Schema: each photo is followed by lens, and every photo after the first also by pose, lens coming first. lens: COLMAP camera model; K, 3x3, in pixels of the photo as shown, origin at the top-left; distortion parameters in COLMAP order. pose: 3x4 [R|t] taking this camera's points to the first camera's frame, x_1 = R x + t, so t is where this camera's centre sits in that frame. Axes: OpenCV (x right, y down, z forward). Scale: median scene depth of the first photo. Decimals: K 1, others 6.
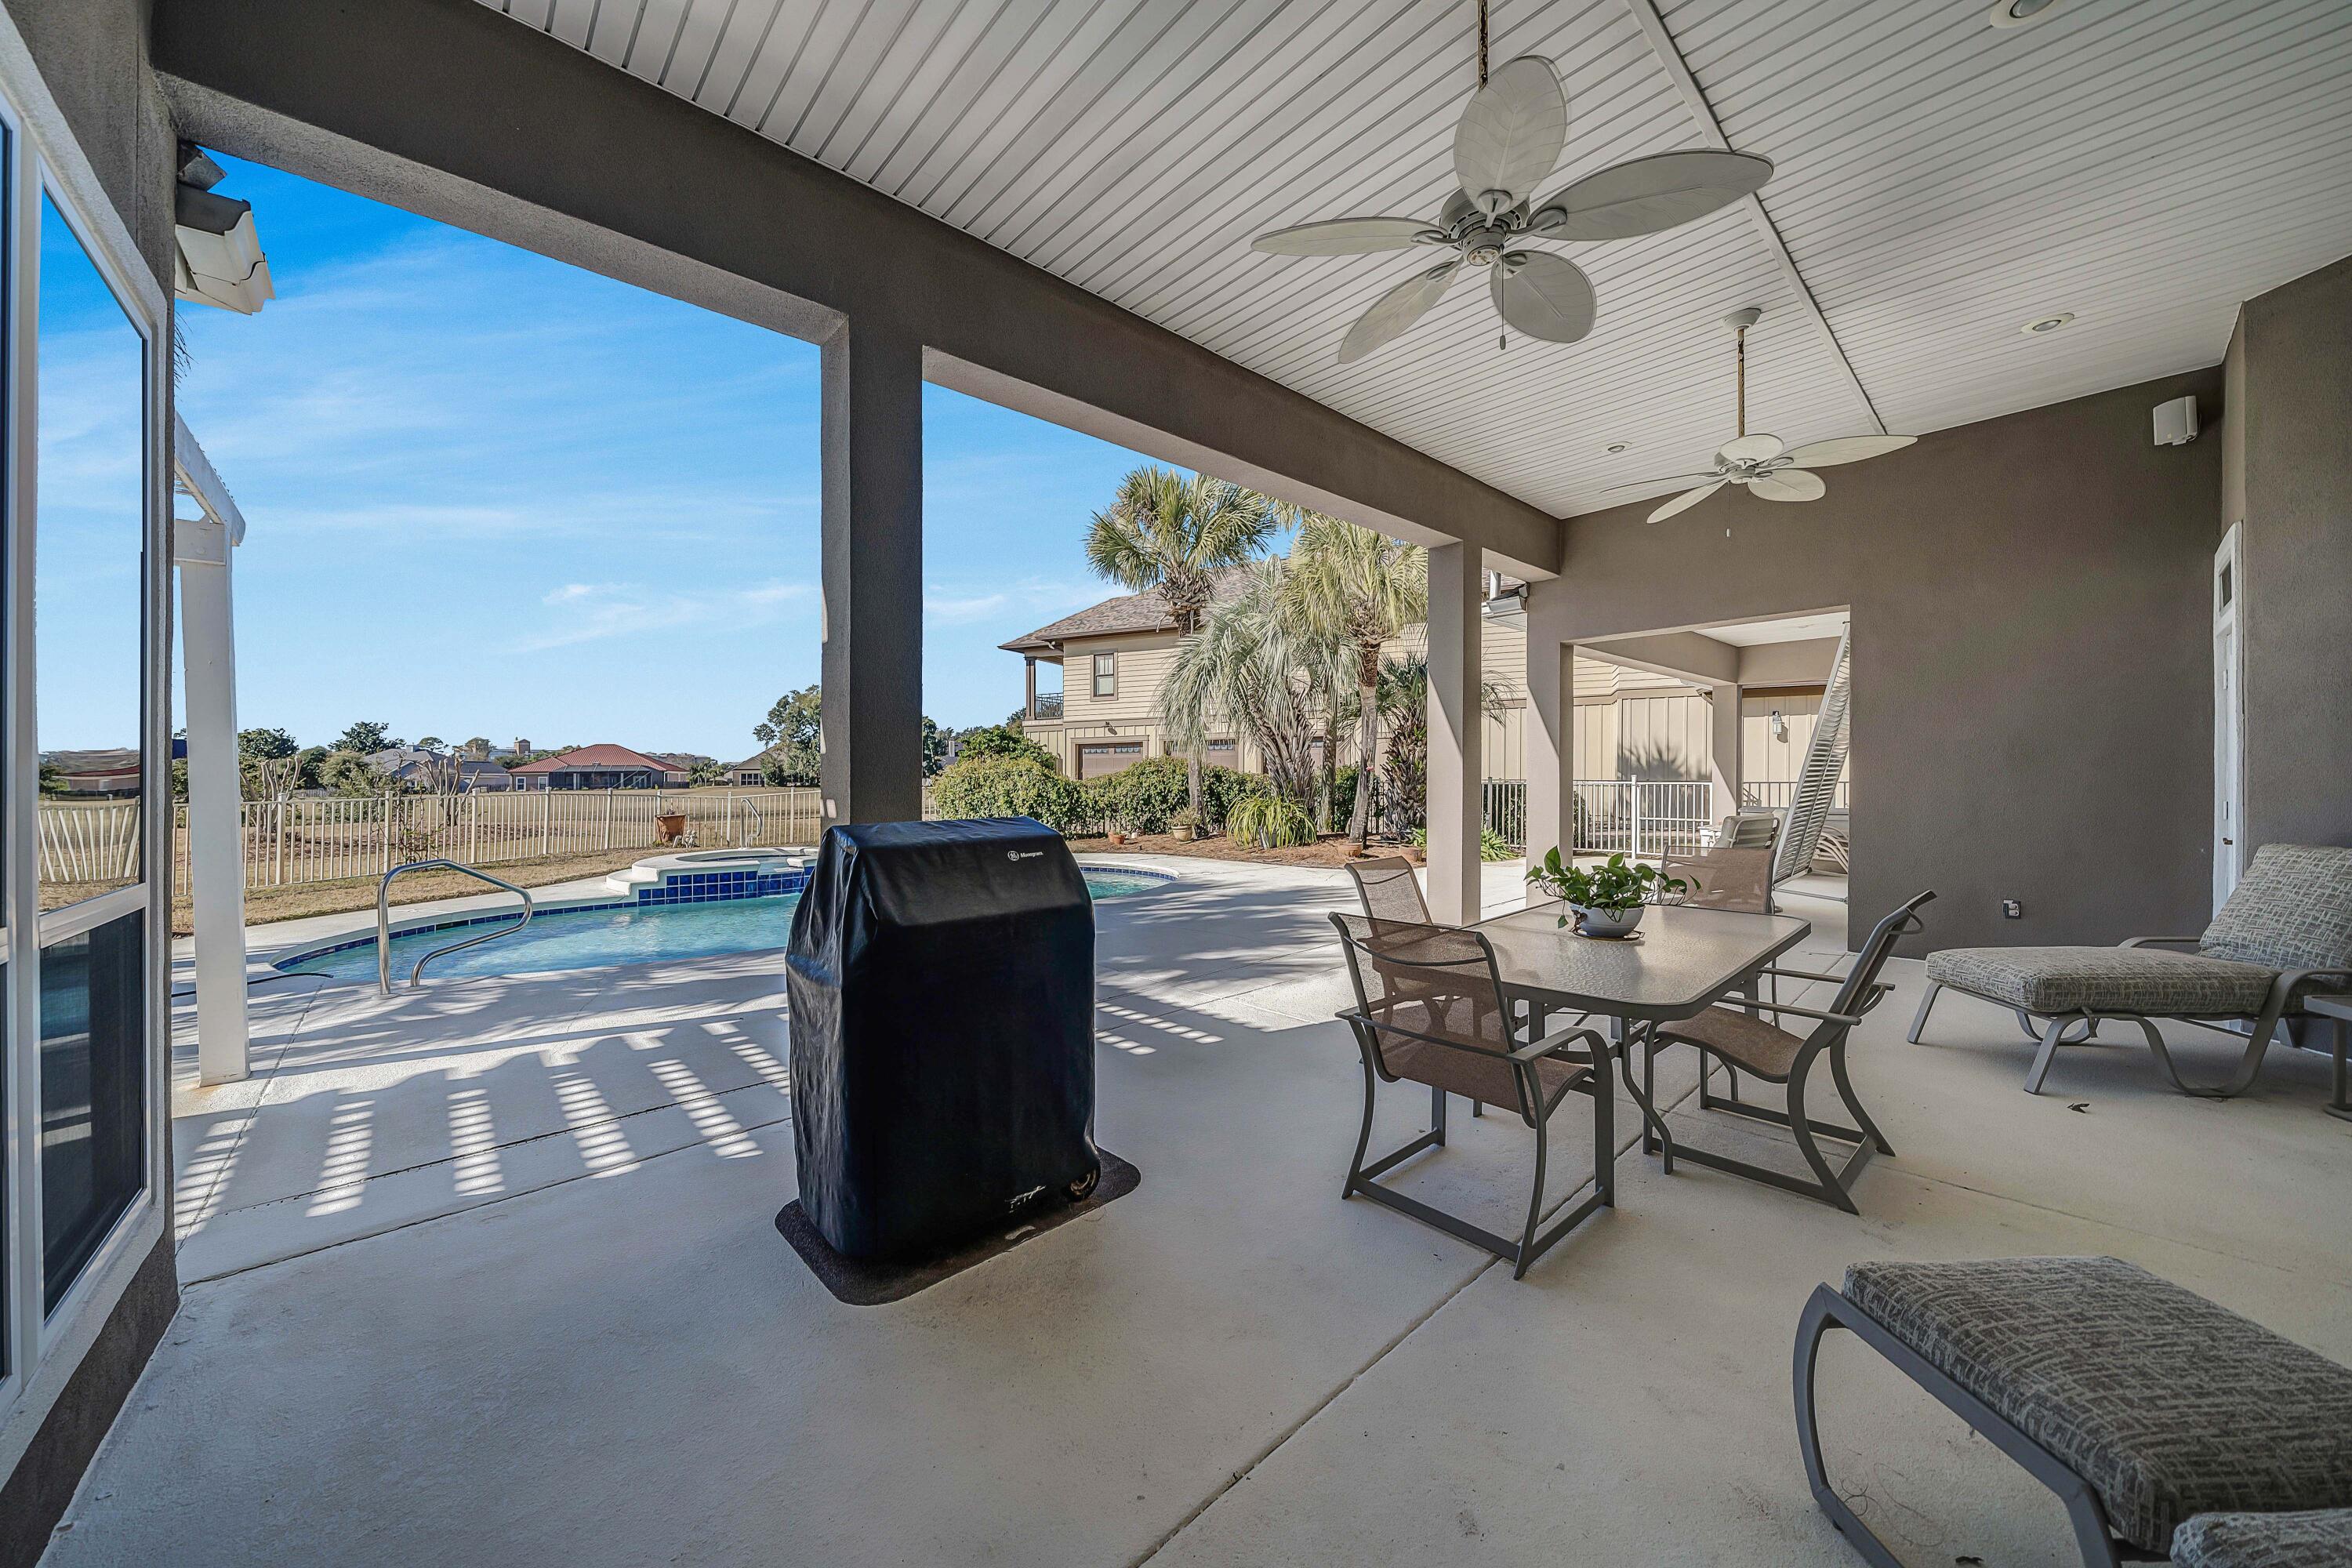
lens RADIAL K [[808.4, 0, 1173.1], [0, 808.4, 765.6], [0, 0, 1]] dist [-0.001171, -0.000018]
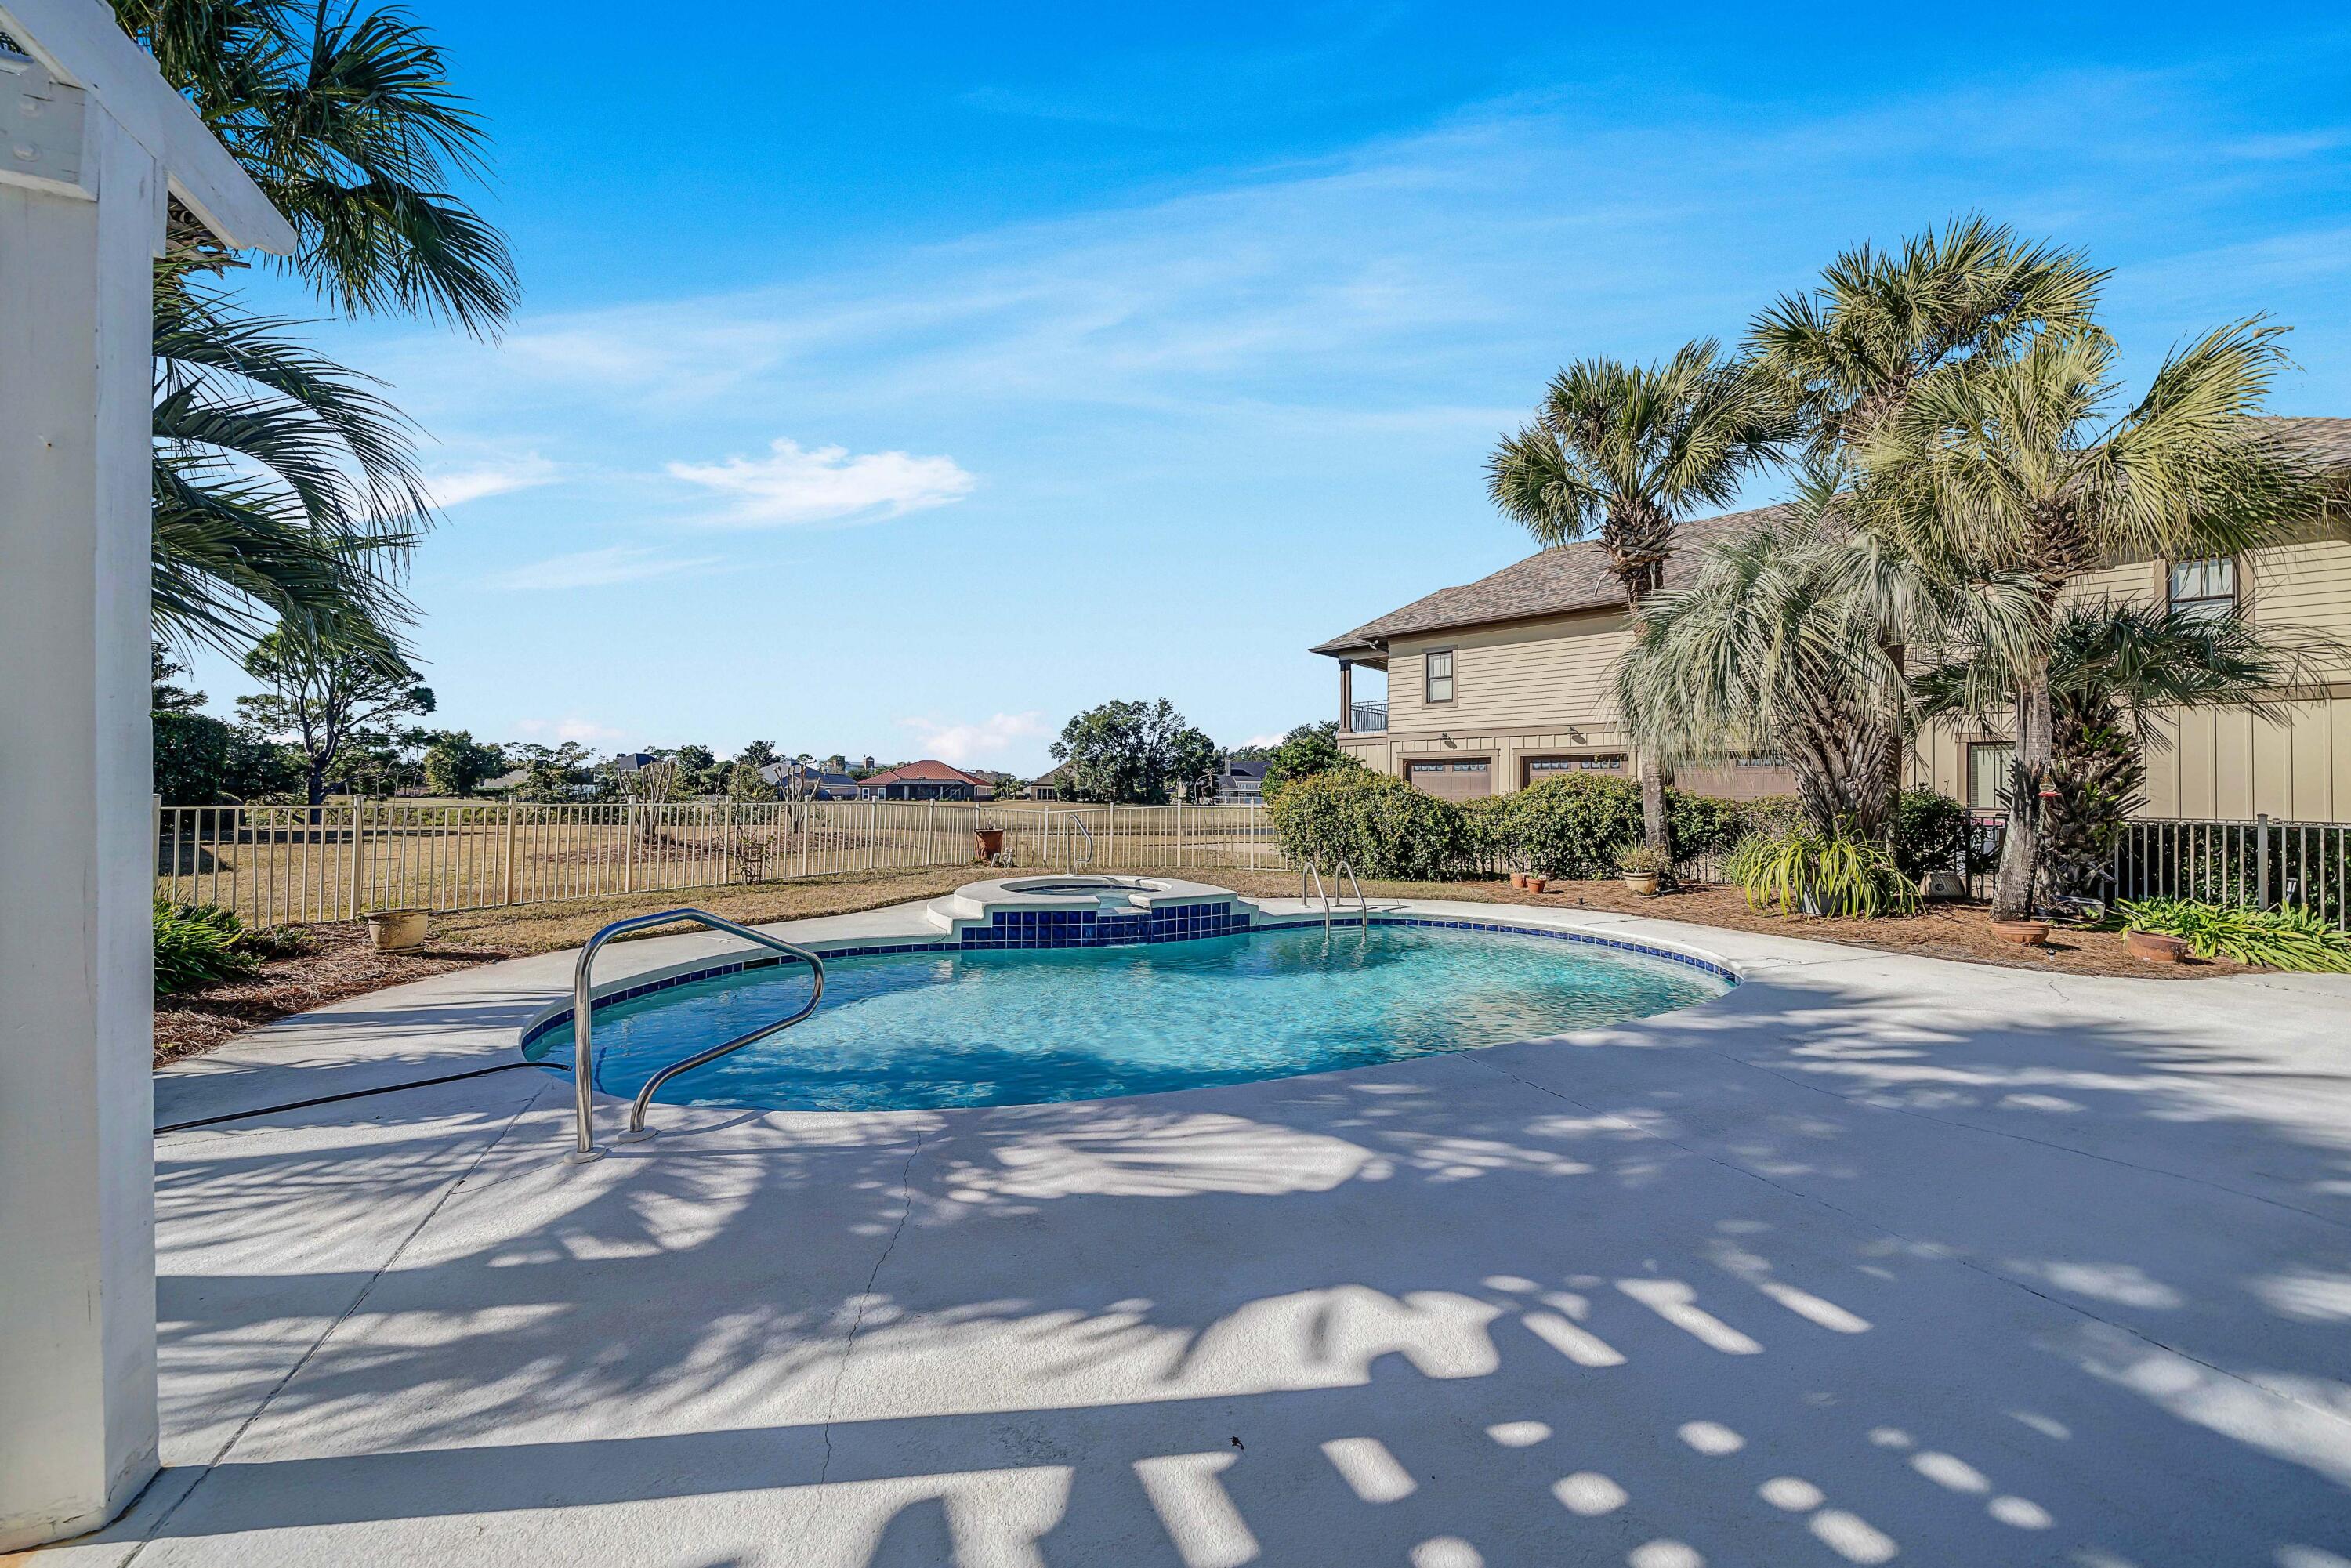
lens RADIAL K [[821.9, 0, 1179.2], [0, 821.9, 794.1], [0, 0, 1]] dist [-0.001455, -0.000249]
pose [[0.949963, 0.020674, -0.311677, -0.071476], [-0.017911, 0.999771, 0.011726, 0.003465], [0.311848, -0.005557, 0.950116, 0.102671]]
